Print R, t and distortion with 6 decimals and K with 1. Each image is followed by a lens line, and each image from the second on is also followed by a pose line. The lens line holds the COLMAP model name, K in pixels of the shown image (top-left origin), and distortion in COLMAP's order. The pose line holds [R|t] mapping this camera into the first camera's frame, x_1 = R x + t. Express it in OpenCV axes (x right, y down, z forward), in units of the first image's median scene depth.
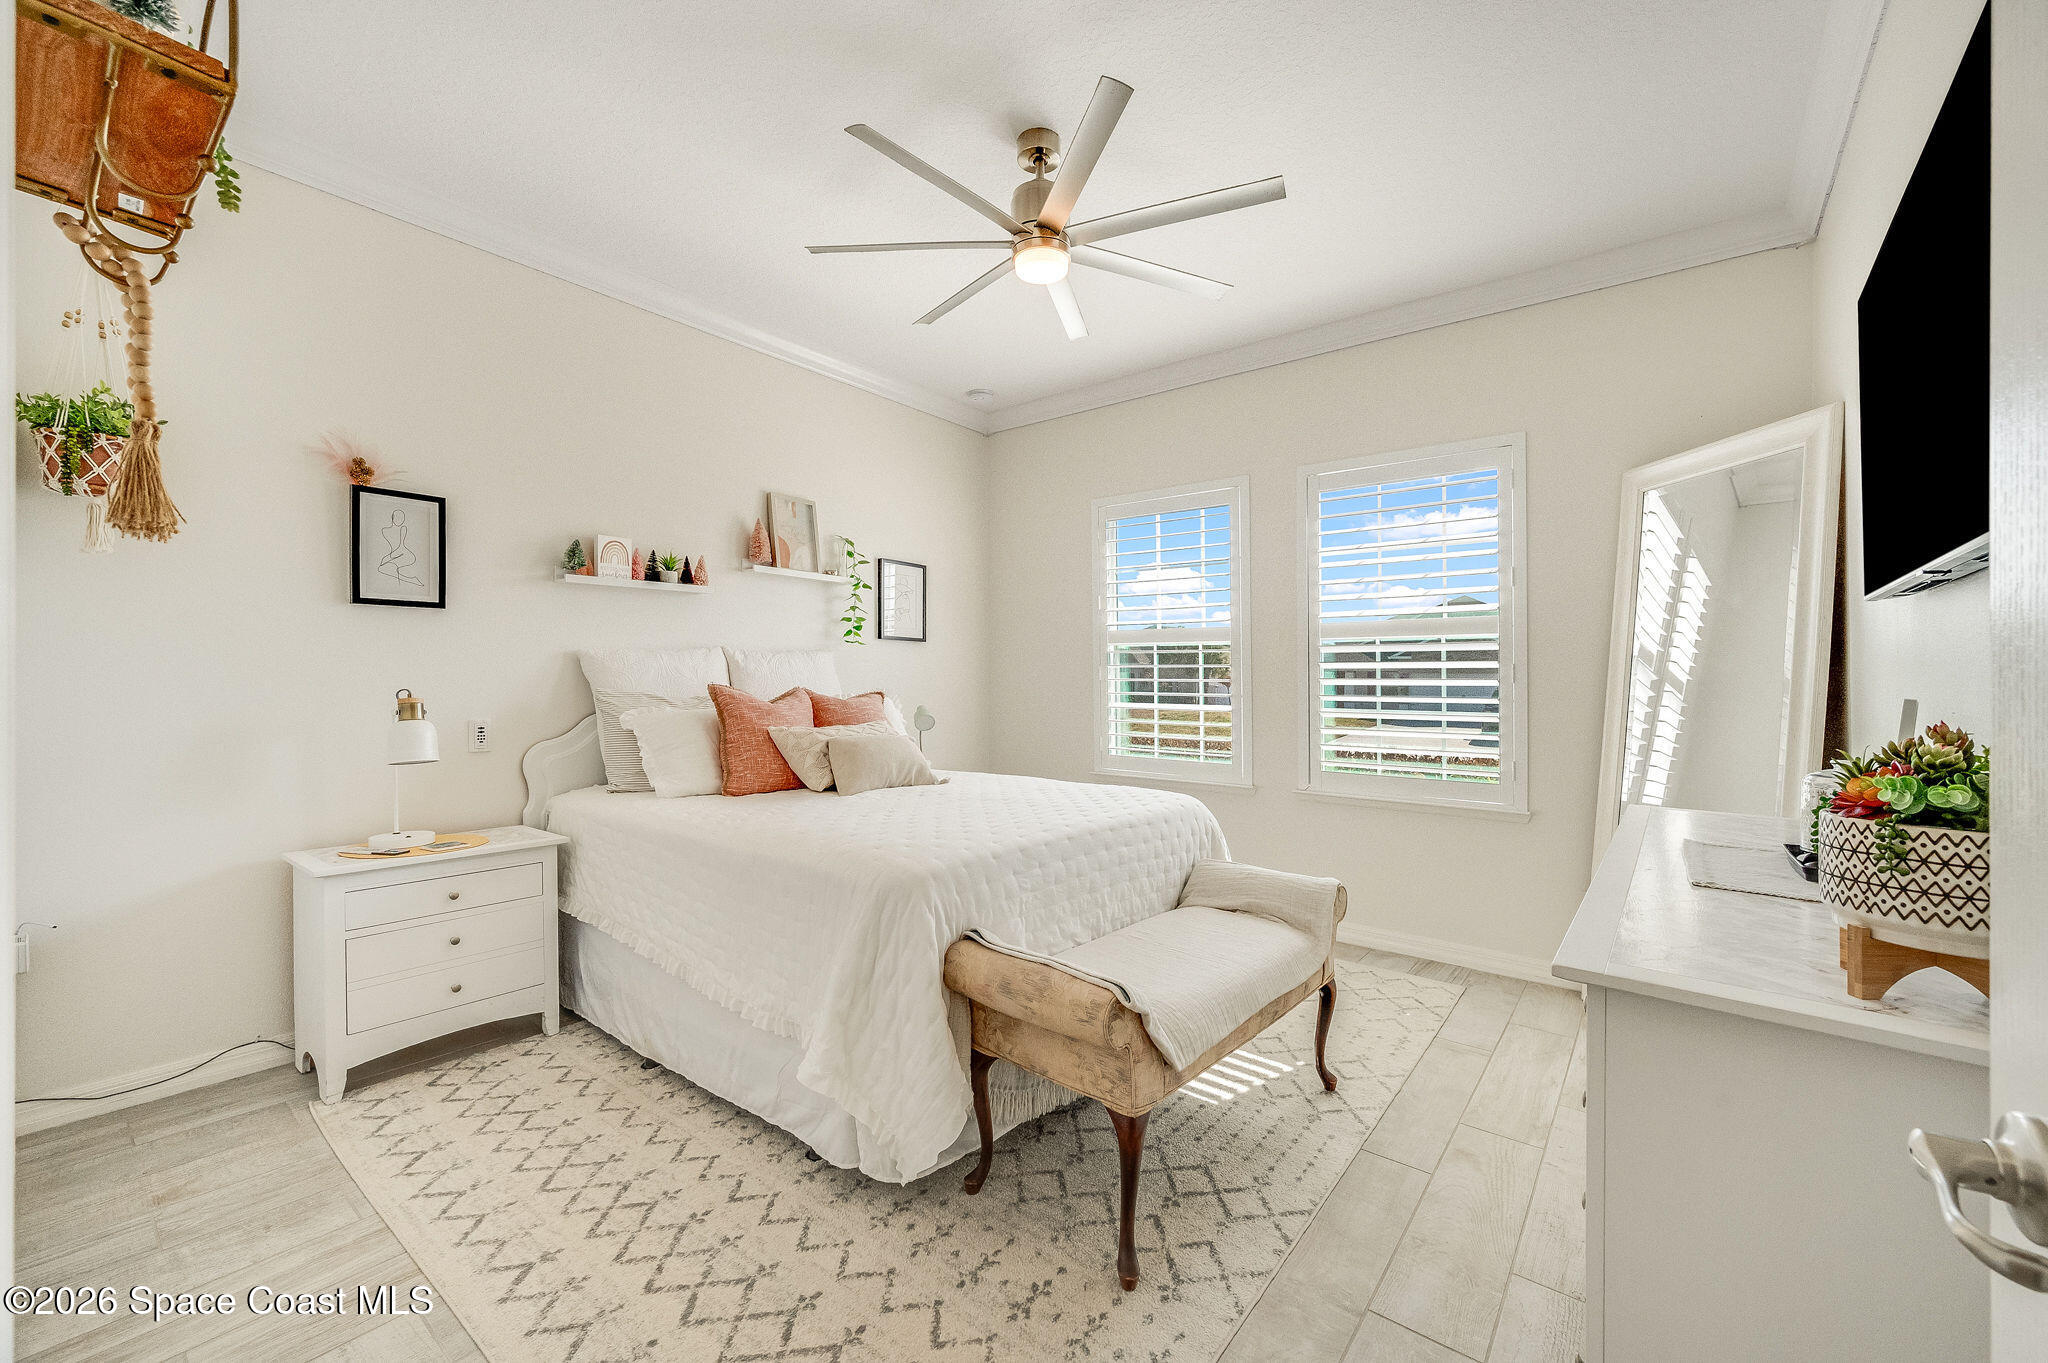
lens RADIAL K [[822.1, 0, 1027.4], [0, 822.1, 687.9], [0, 0, 1]] dist [-0.001644, -0.000073]
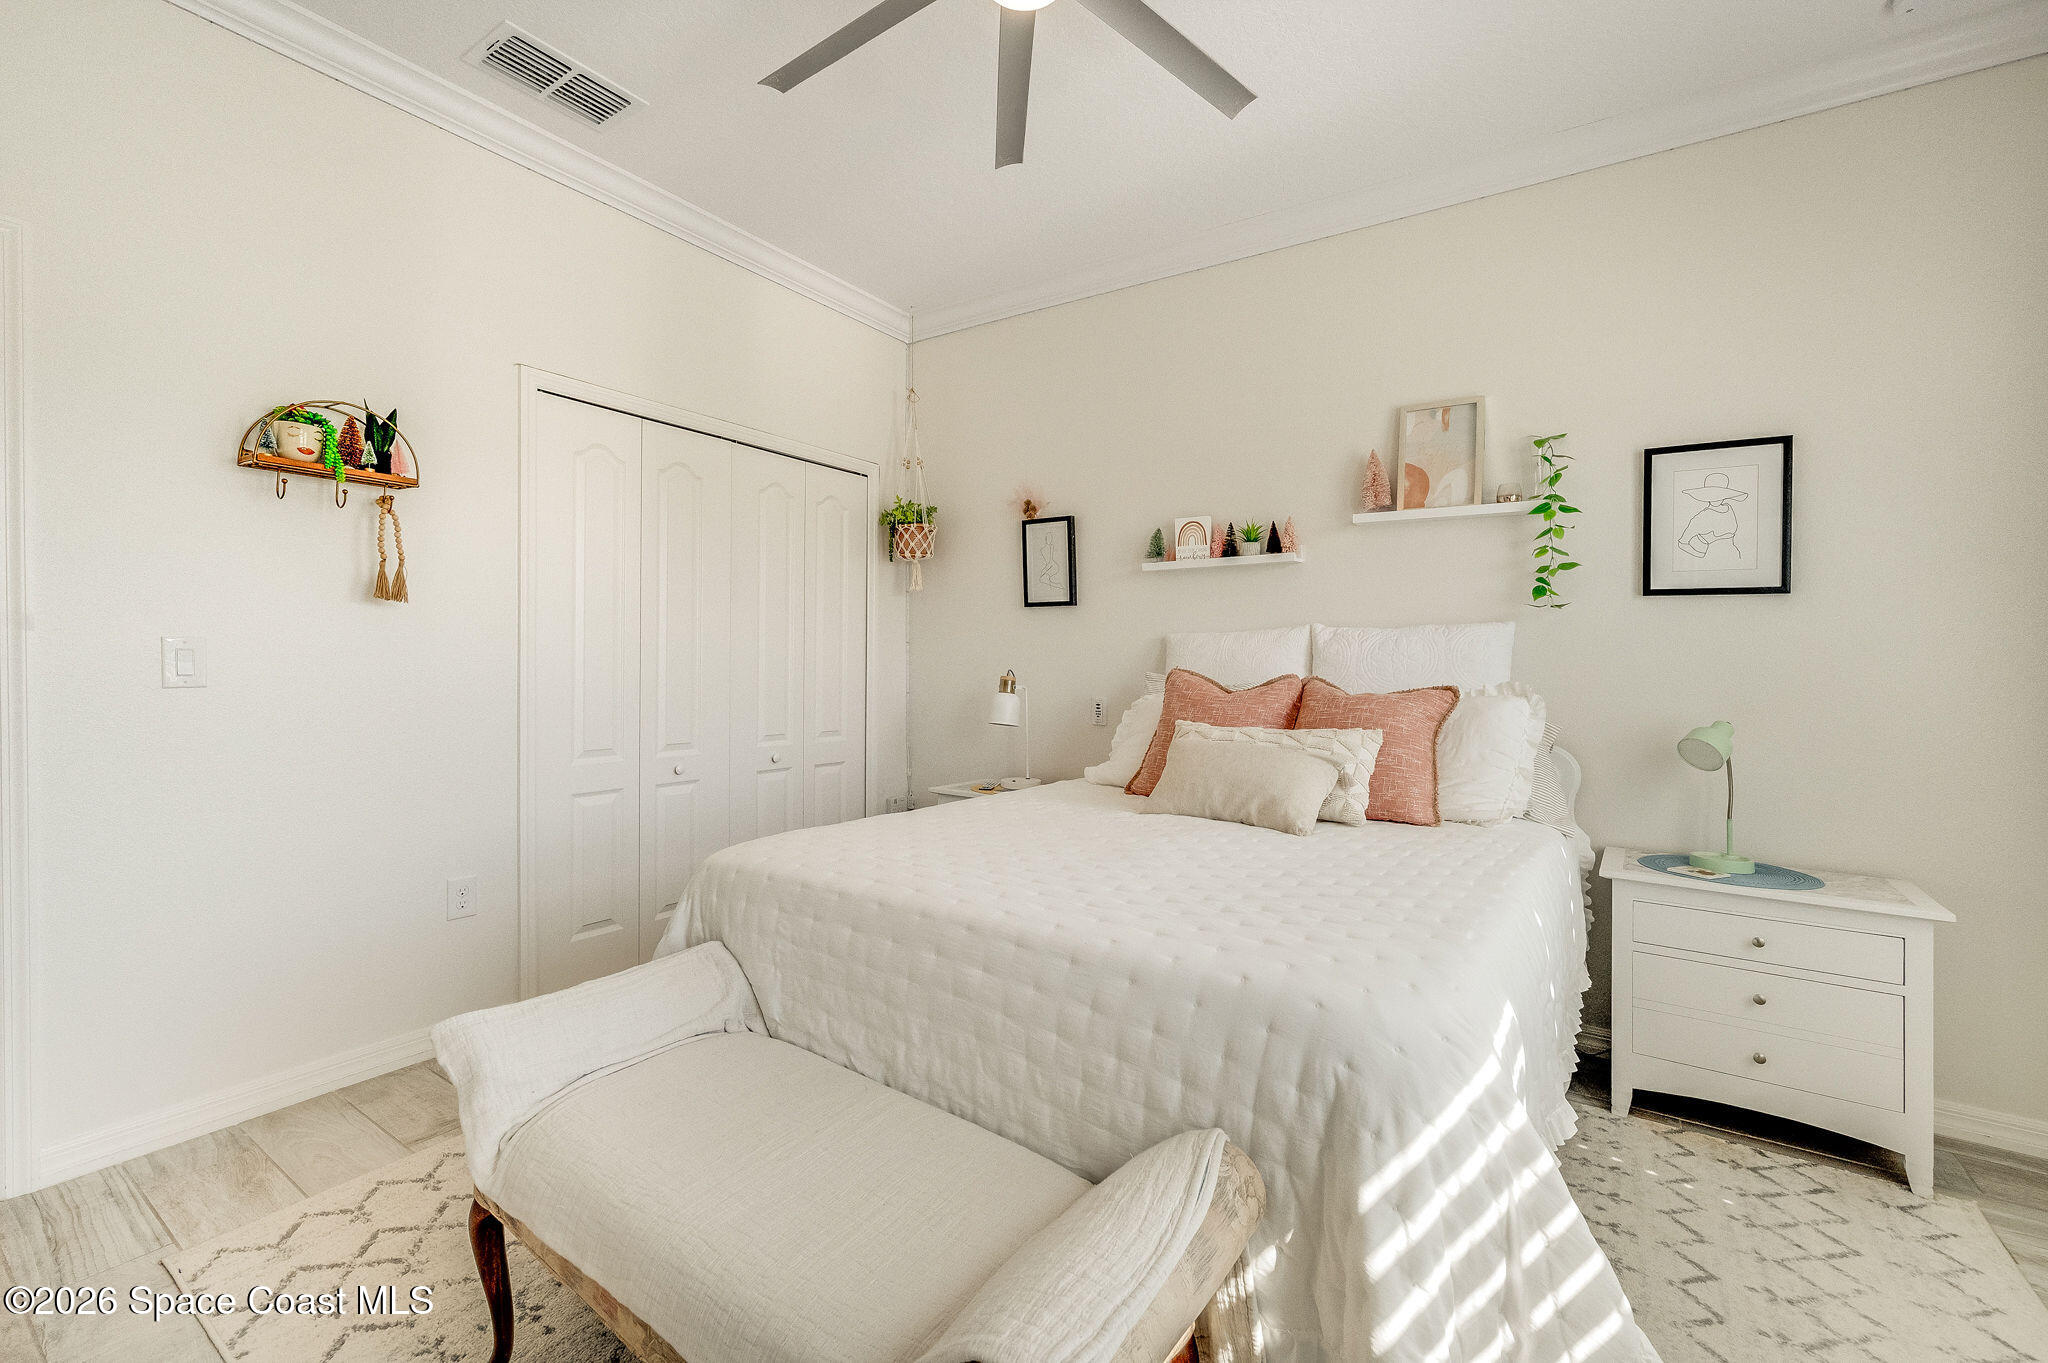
lens RADIAL K [[879.9, 0, 1021.4], [0, 879.9, 667.5], [0, 0, 1]] dist [0.025254, 0.000057]
pose [[0.066454, -0.000829, -0.997789, 0.481040], [-0.025760, 0.999665, -0.002547, 0.000015], [0.997457, 0.025873, 0.066410, 0.686079]]
